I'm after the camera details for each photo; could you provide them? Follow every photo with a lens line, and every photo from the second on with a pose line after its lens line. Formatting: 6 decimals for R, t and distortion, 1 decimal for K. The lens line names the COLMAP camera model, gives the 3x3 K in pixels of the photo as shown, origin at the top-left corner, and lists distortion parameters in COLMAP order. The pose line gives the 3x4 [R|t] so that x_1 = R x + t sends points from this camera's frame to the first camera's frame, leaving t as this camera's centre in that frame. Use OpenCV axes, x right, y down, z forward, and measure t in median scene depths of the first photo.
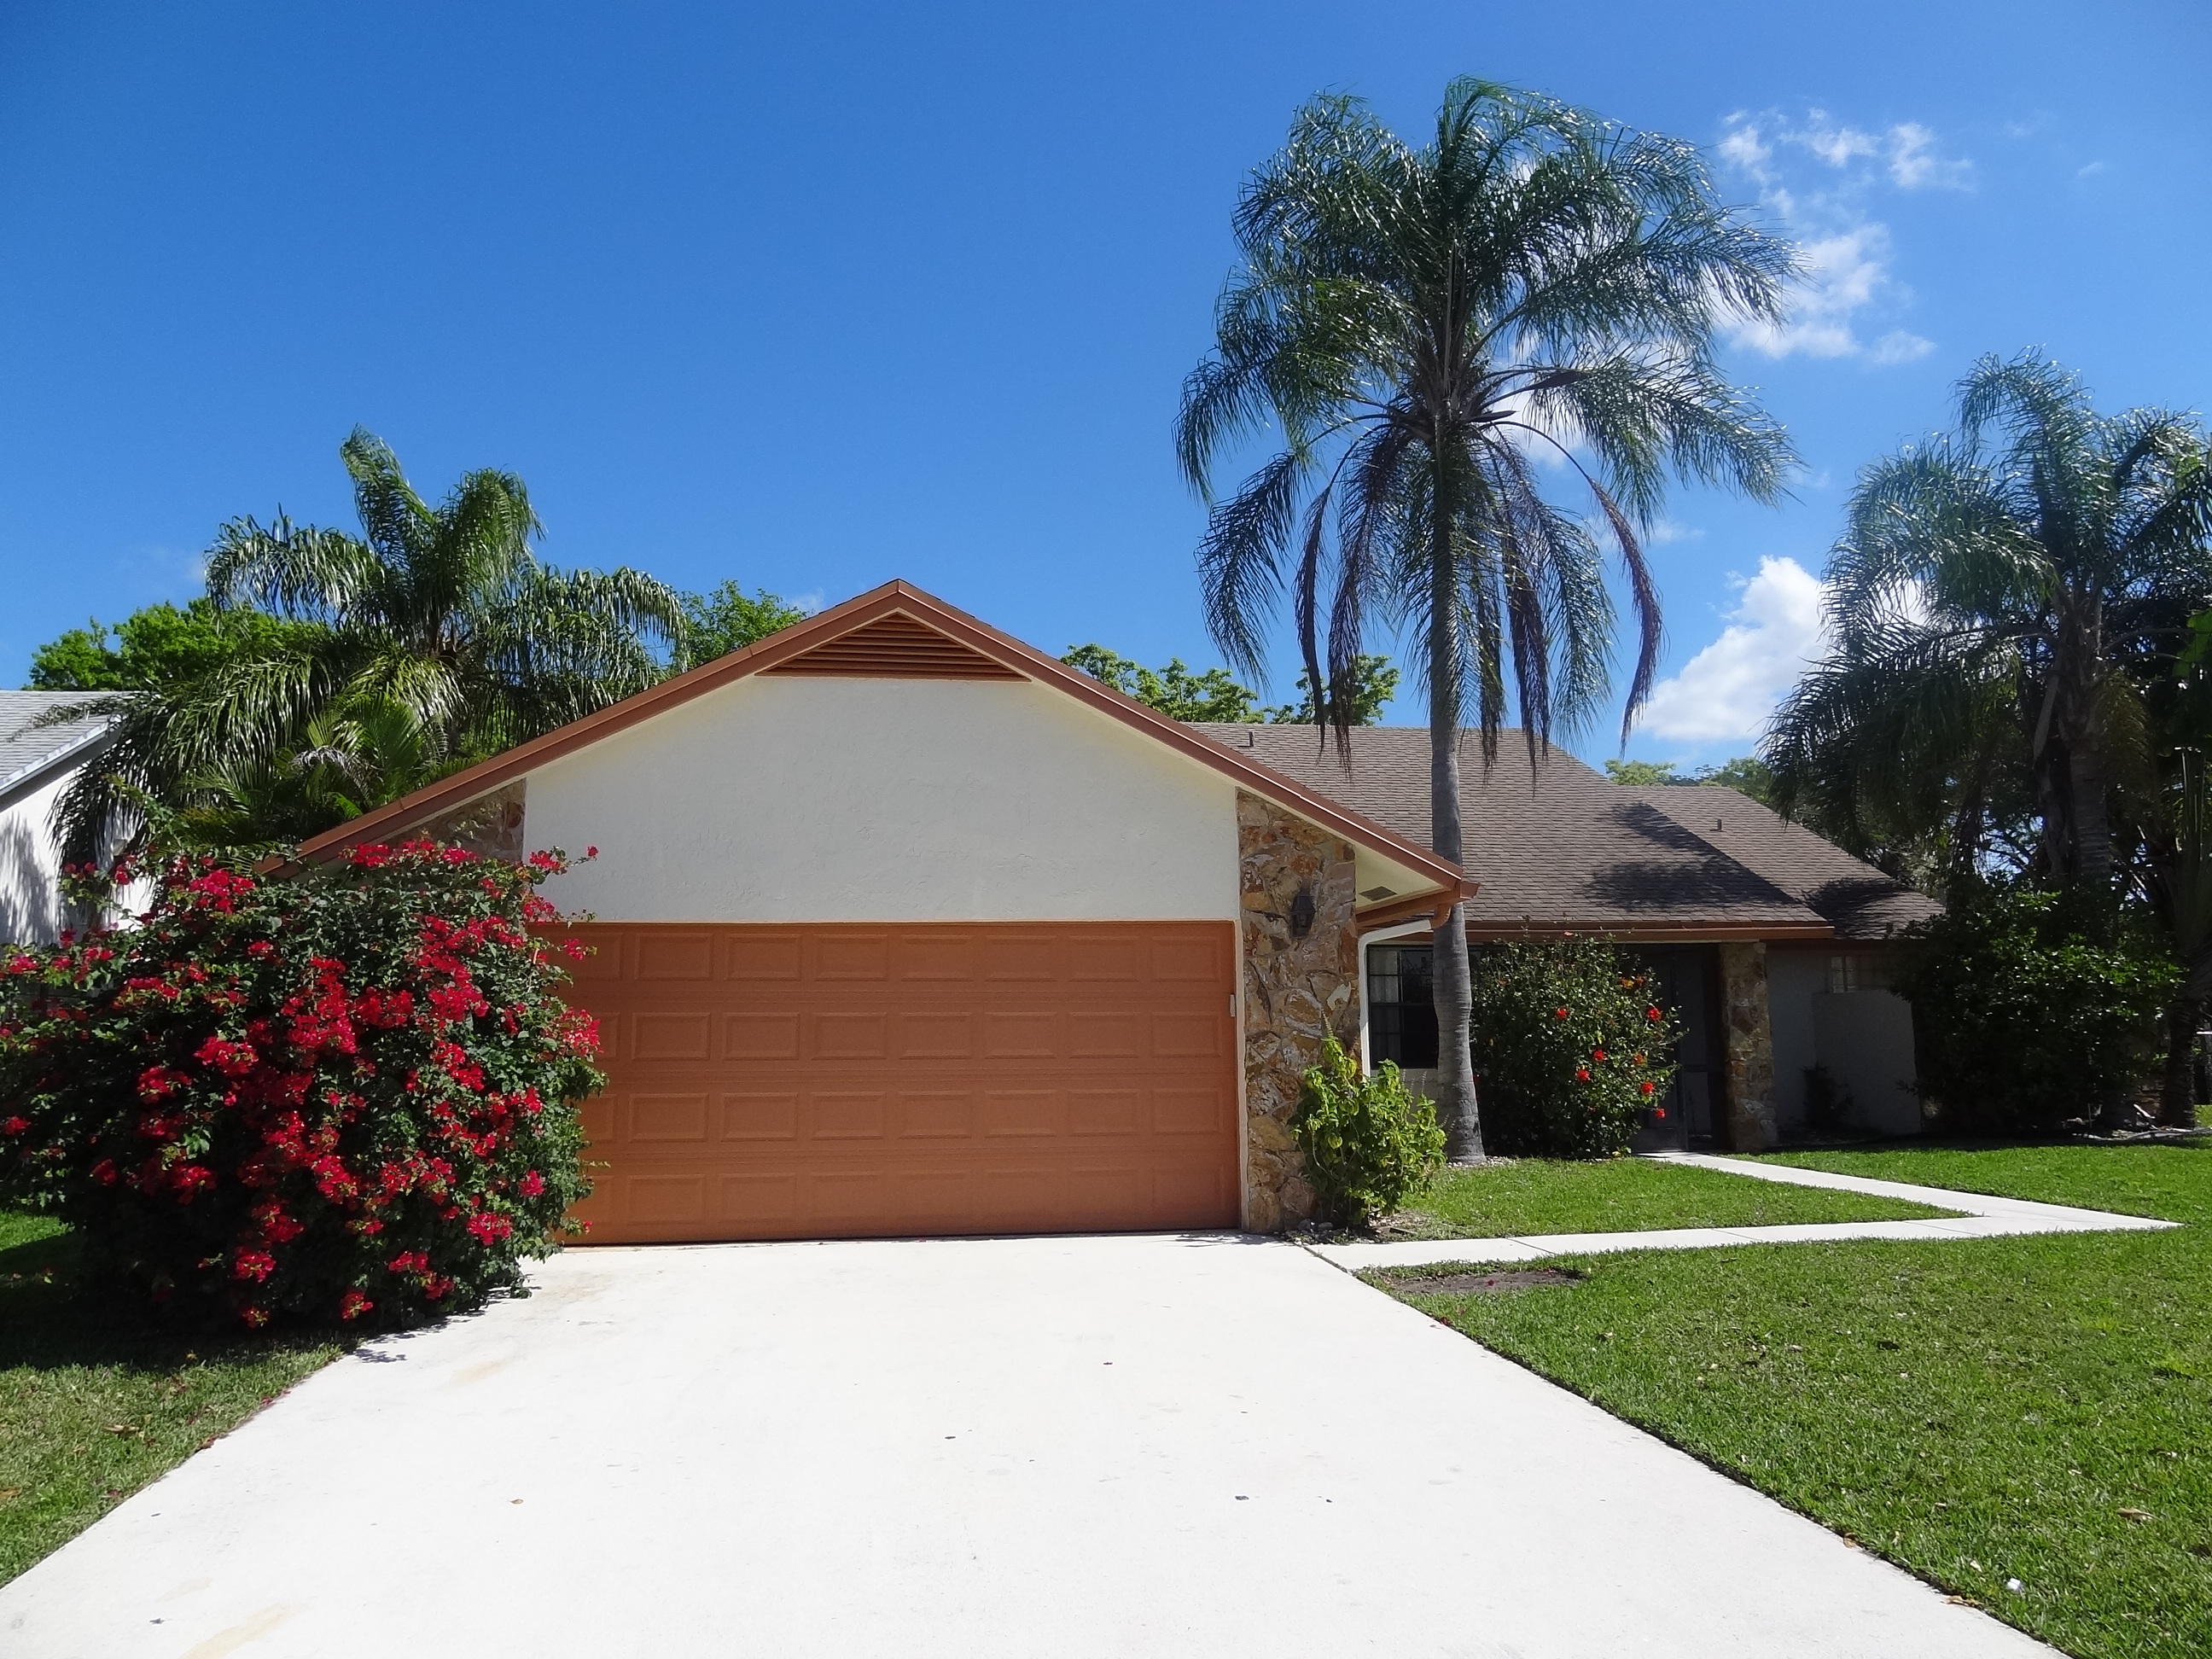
lens RADIAL K [[1549.6, 0, 1102.3], [0, 1549.6, 827.9], [0, 0, 1]] dist [-0.011781, -0.004284]
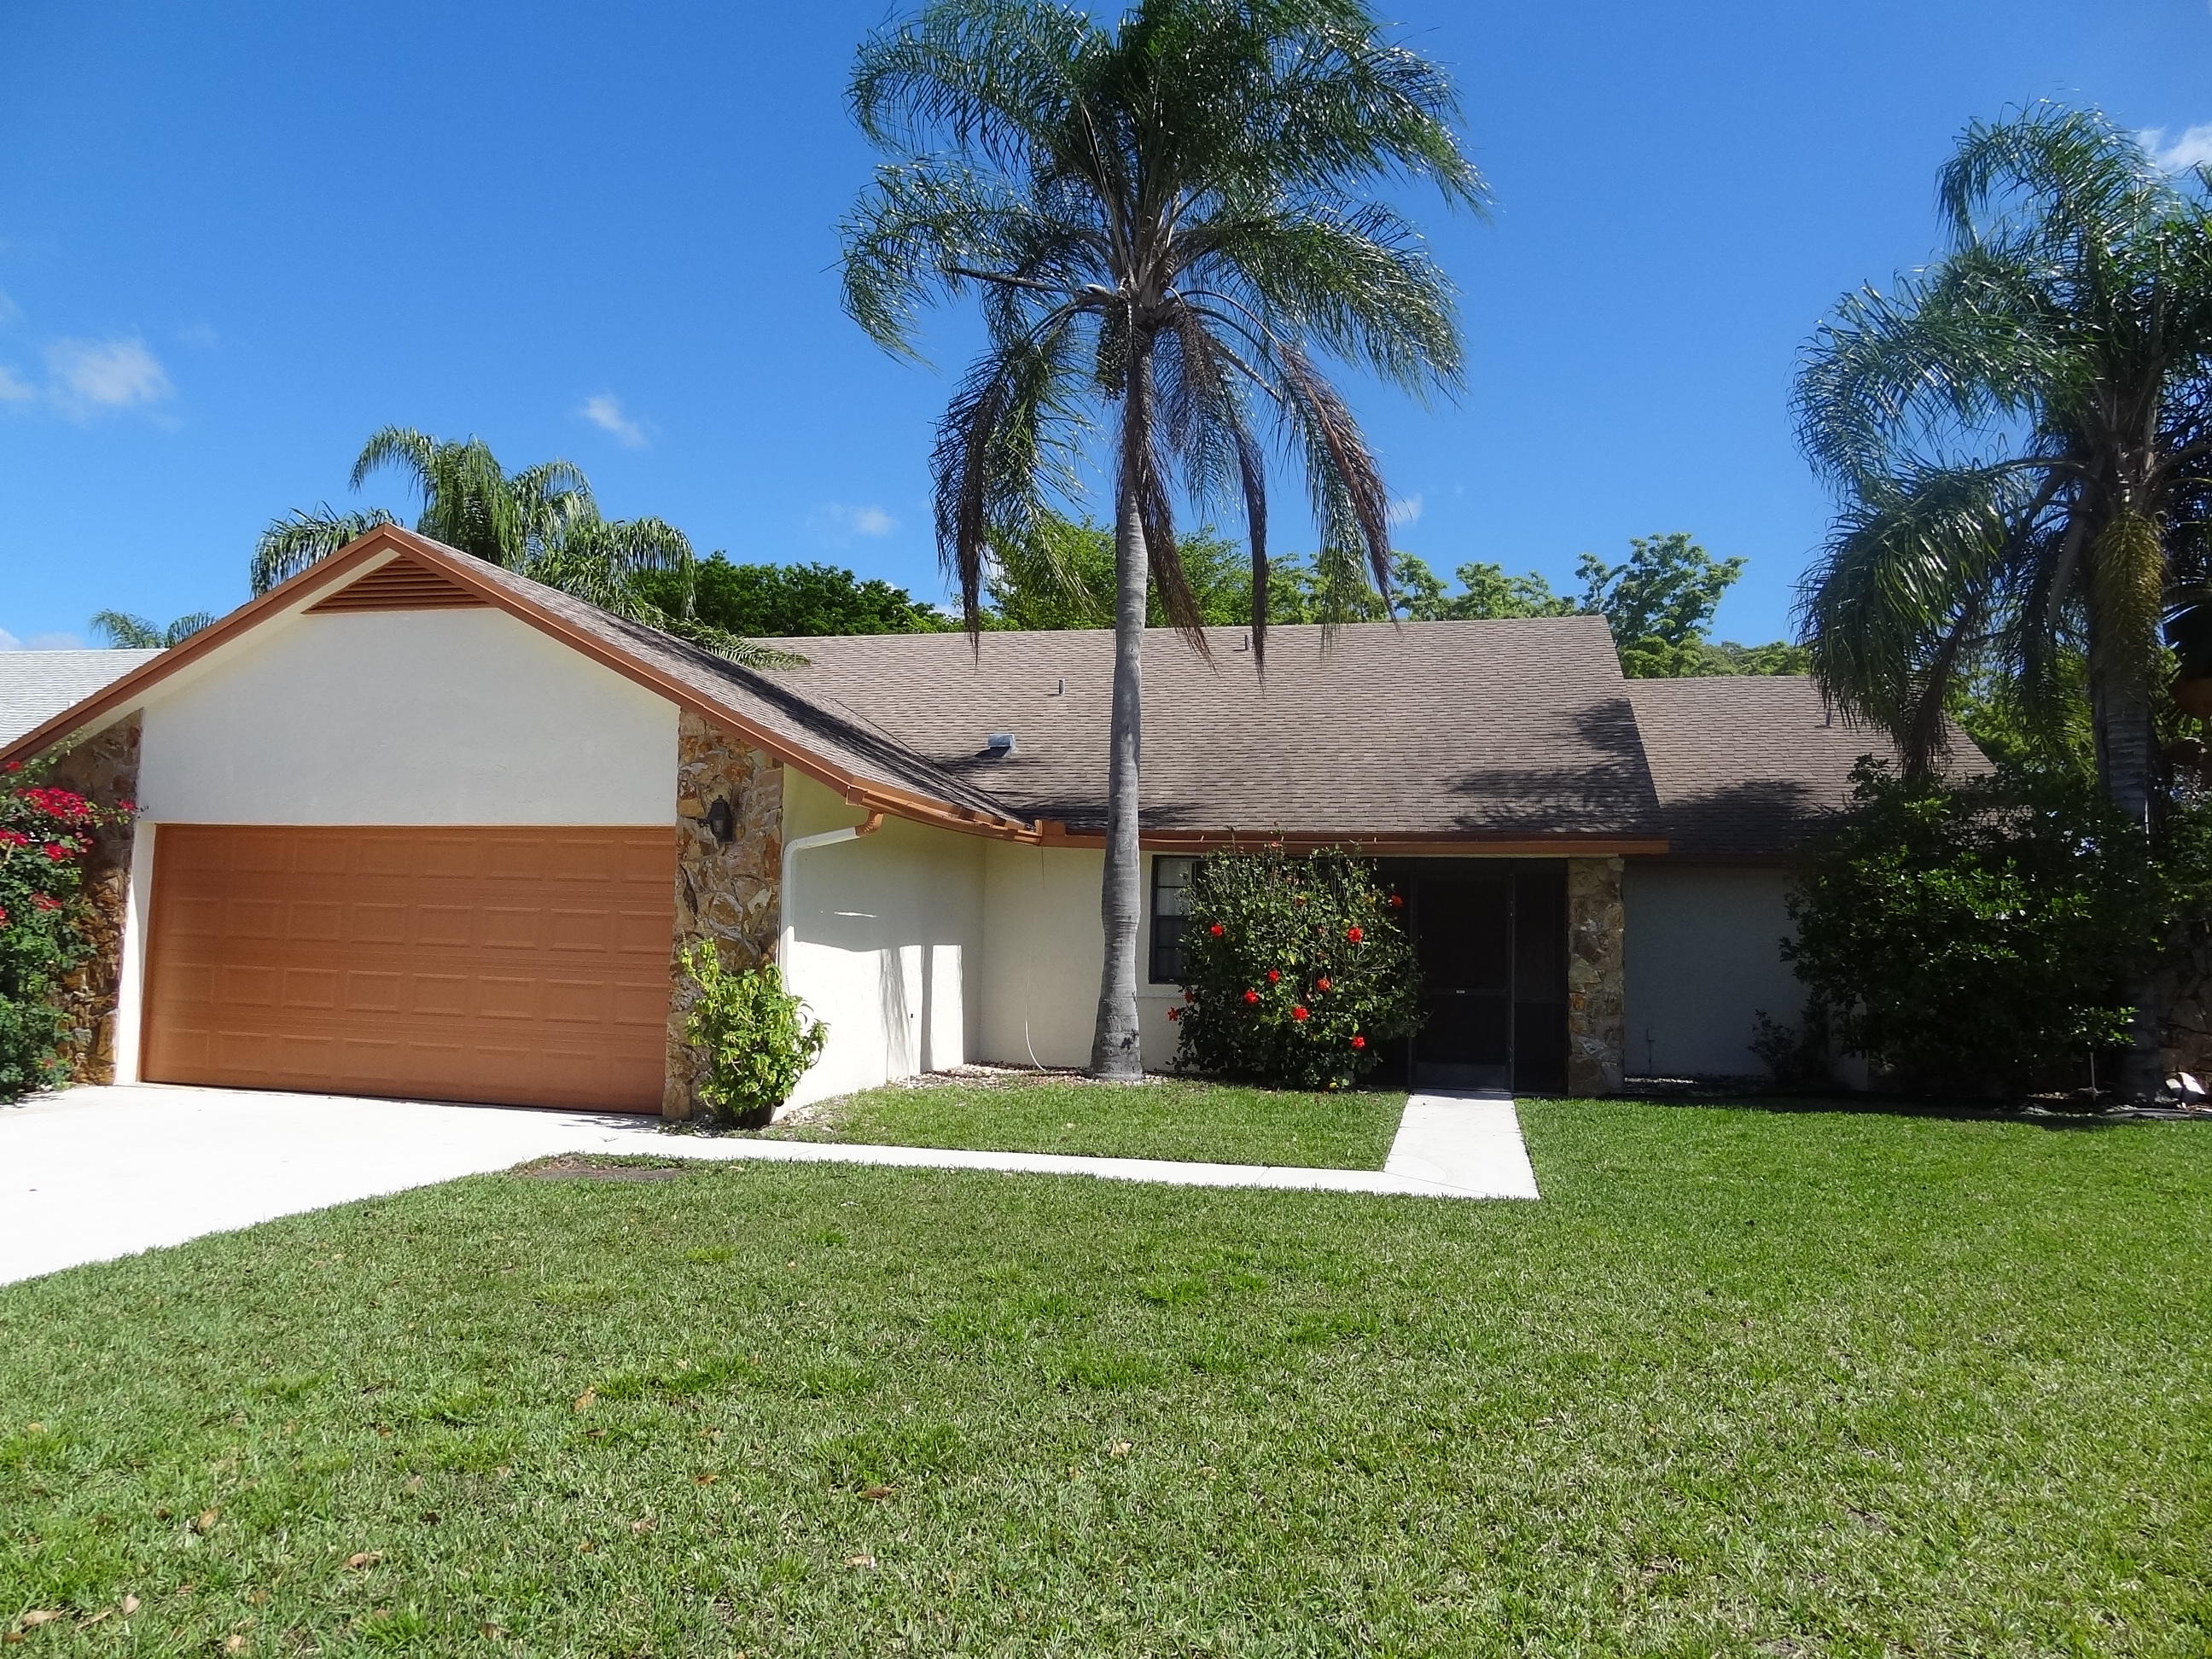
lens RADIAL K [[1549.6, 0, 1102.9], [0, 1549.6, 831.4], [0, 0, 1]] dist [-0.011781, -0.004284]
pose [[0.919672, 0.006968, -0.392627, 0.758951], [0.016732, 0.998239, 0.056908, 0.008658], [0.392332, -0.058906, 0.917936, 0.152519]]
